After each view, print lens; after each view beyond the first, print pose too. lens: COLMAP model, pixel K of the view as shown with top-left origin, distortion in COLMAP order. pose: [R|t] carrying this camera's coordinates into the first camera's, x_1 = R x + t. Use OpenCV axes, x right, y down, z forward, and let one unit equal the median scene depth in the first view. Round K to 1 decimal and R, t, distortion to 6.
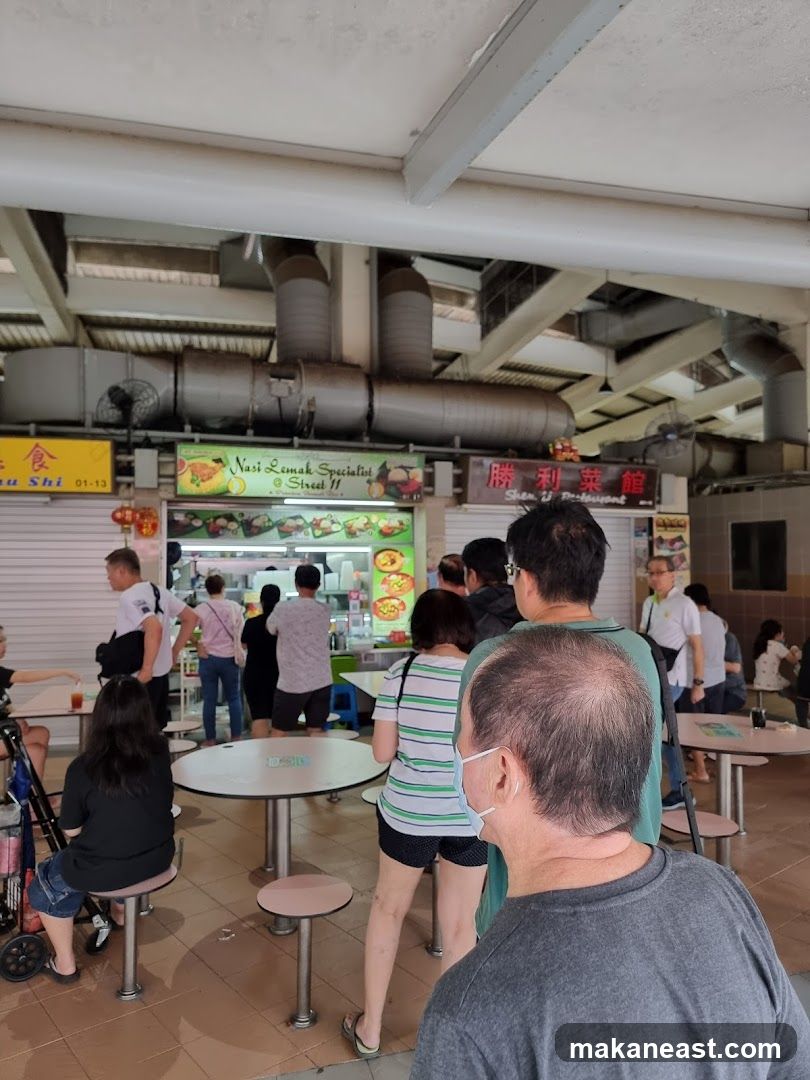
lens RADIAL K [[743.9, 0, 405.0], [0, 743.9, 540.0], [0, 0, 1]] dist [0.000905, -0.000501]
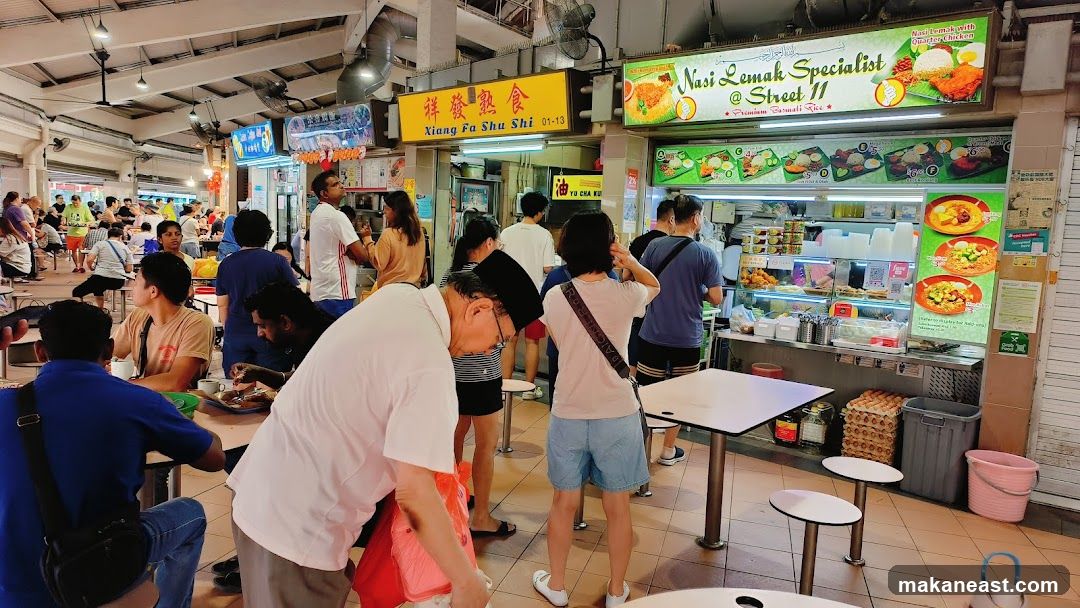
lens RADIAL K [[709.2, 0, 542.0], [0, 709.2, 306.8], [0, 0, 1]] dist [0.087727, -0.072631]
pose [[0.556005, 0.123831, -0.821903, 0.298135], [-0.023911, 0.990813, 0.133105, 0.032177], [0.830835, -0.054355, 0.553858, 0.421353]]
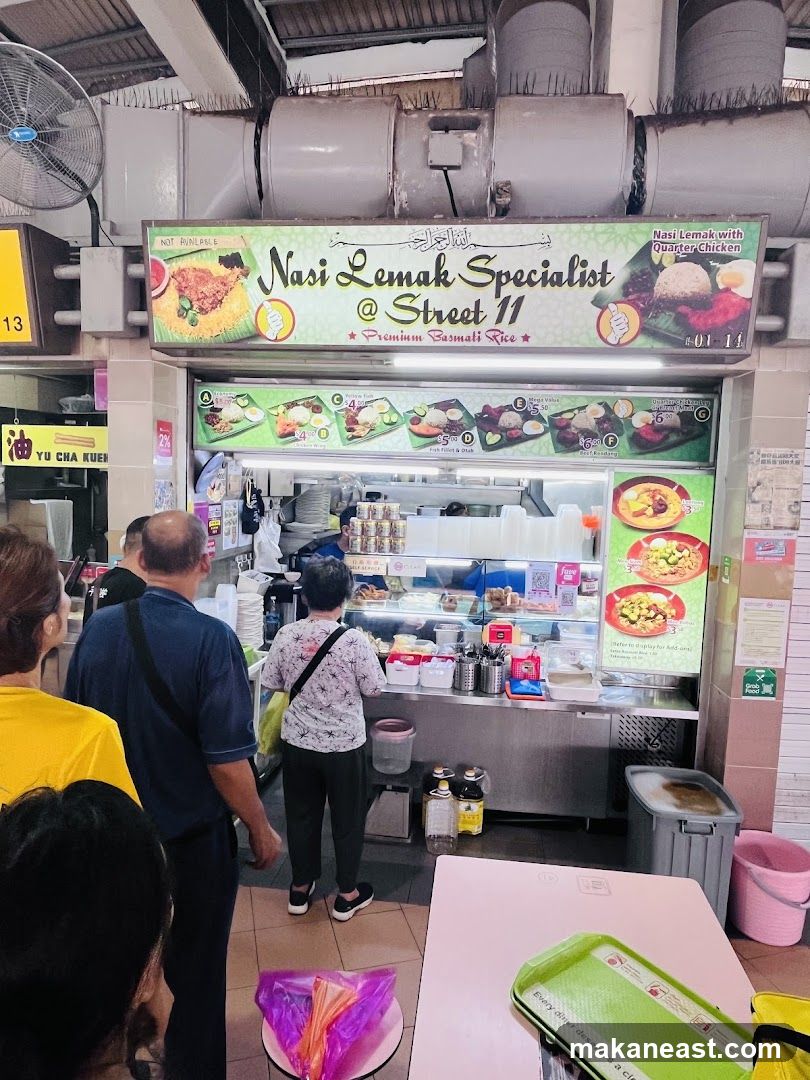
lens RADIAL K [[674.8, 0, 405.0], [0, 674.8, 540.0], [0, 0, 1]] dist [-0.008924, 0.001081]
pose [[0.915130, 0.069663, -0.397095, 0.005768], [-0.023402, 0.992476, 0.120181, 0.004131], [0.402480, -0.100688, 0.909875, 0.611374]]
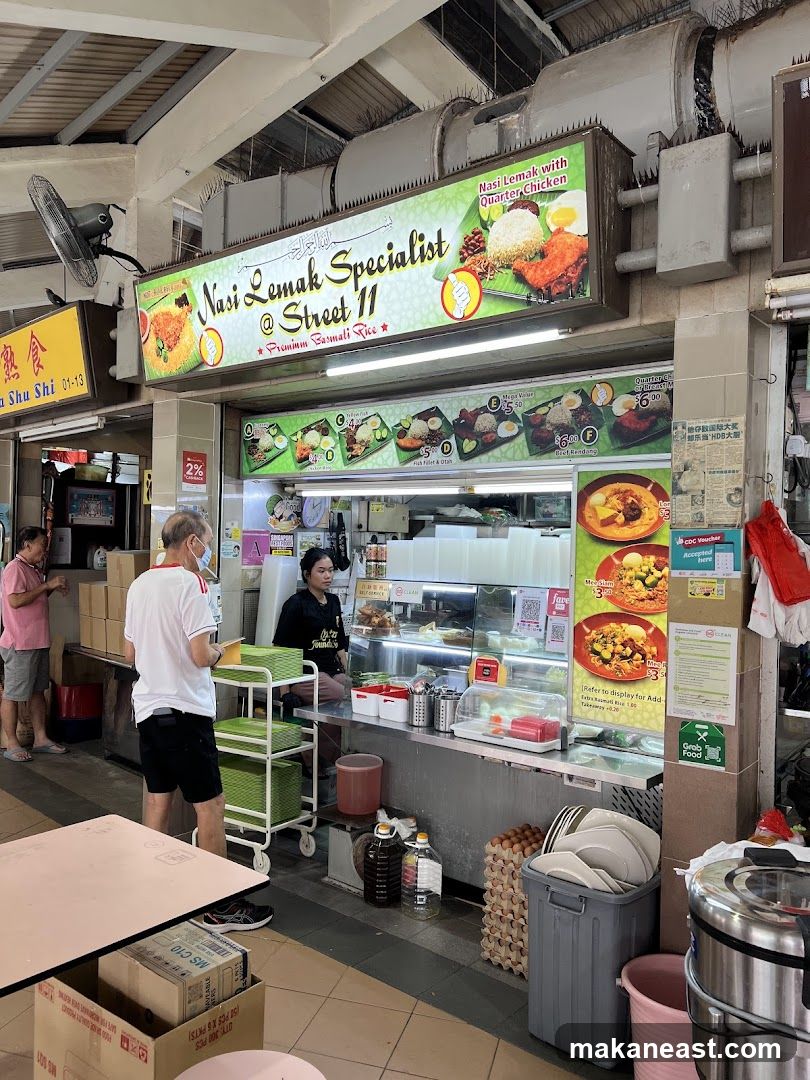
lens RADIAL K [[809.0, 0, 403.2], [0, 809.0, 549.8], [0, 0, 1]] dist [0.033850, -0.005769]
pose [[0.563999, 0.020118, -0.825530, 0.246841], [0.001647, 0.999674, 0.025487, 0.038555], [0.825774, -0.015734, 0.563782, 0.746365]]
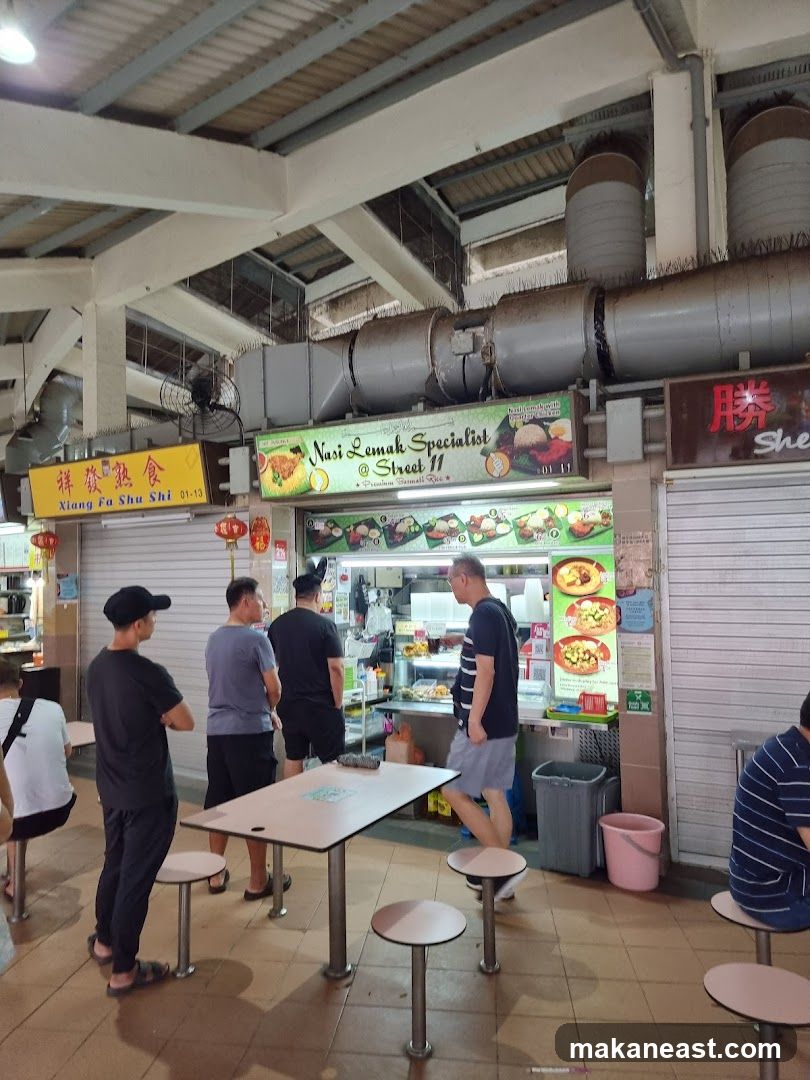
lens RADIAL K [[738.8, 0, 405.5], [0, 738.8, 548.9], [0, 0, 1]] dist [0.075485, -0.001525]
pose [[0.702237, -0.036796, -0.710991, 0.333953], [0.032640, 0.999277, -0.019478, 0.012377], [0.711194, -0.009528, 0.702931, 0.496129]]
